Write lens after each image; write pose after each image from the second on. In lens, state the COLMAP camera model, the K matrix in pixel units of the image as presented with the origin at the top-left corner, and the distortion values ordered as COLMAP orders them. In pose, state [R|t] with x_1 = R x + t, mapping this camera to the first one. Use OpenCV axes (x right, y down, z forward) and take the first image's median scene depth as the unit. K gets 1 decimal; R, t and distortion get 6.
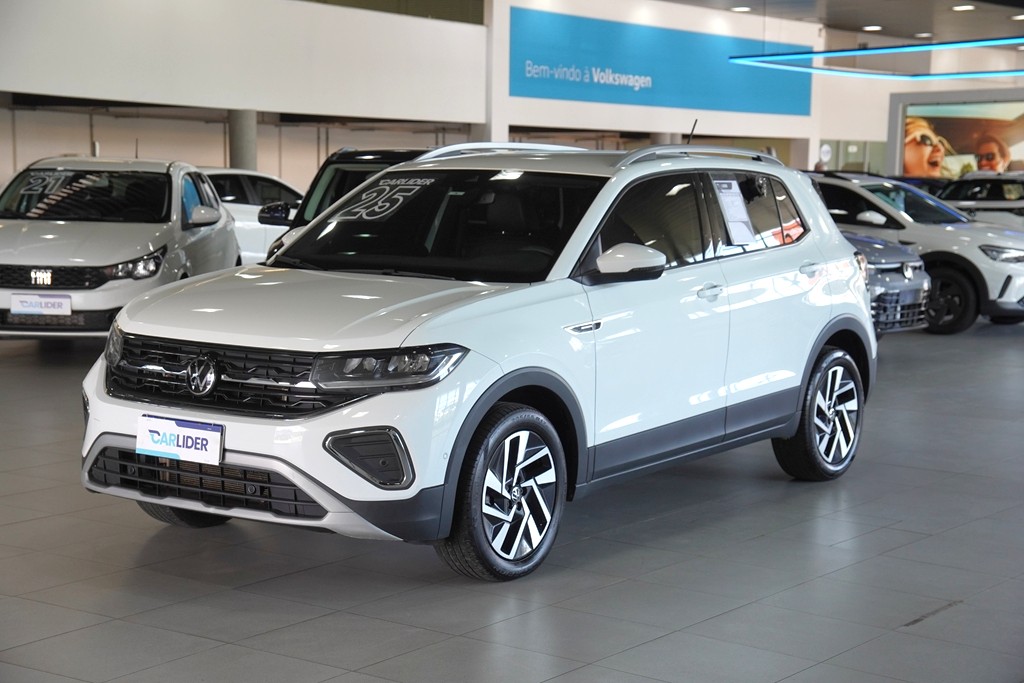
lens RADIAL K [[1743.0, 0, 510.6], [0, 1743.0, 342.7], [0, 0, 1]] dist [0.288733, 0.000000]
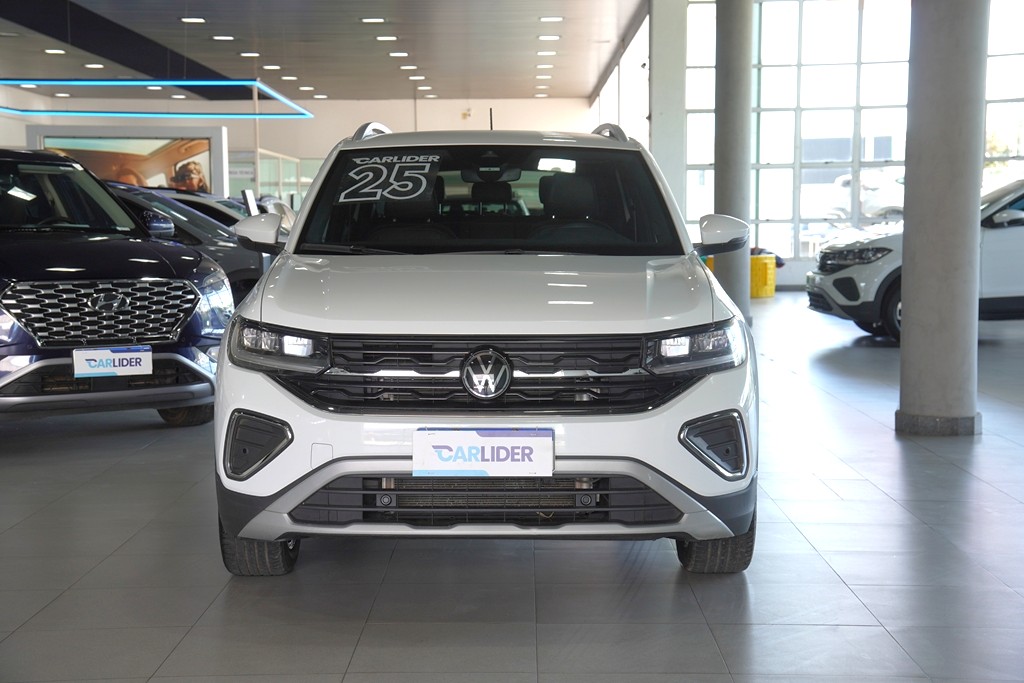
lens RADIAL K [[1600.7, 0, 513.7], [0, 1600.7, 342.7], [0, 0, 1]] dist [0.178174, 0.000000]
pose [[0.812847, -0.066030, 0.578723, -0.609660], [0.076032, 0.997081, 0.006972, -0.000585], [-0.577494, 0.038335, 0.815494, 0.377195]]
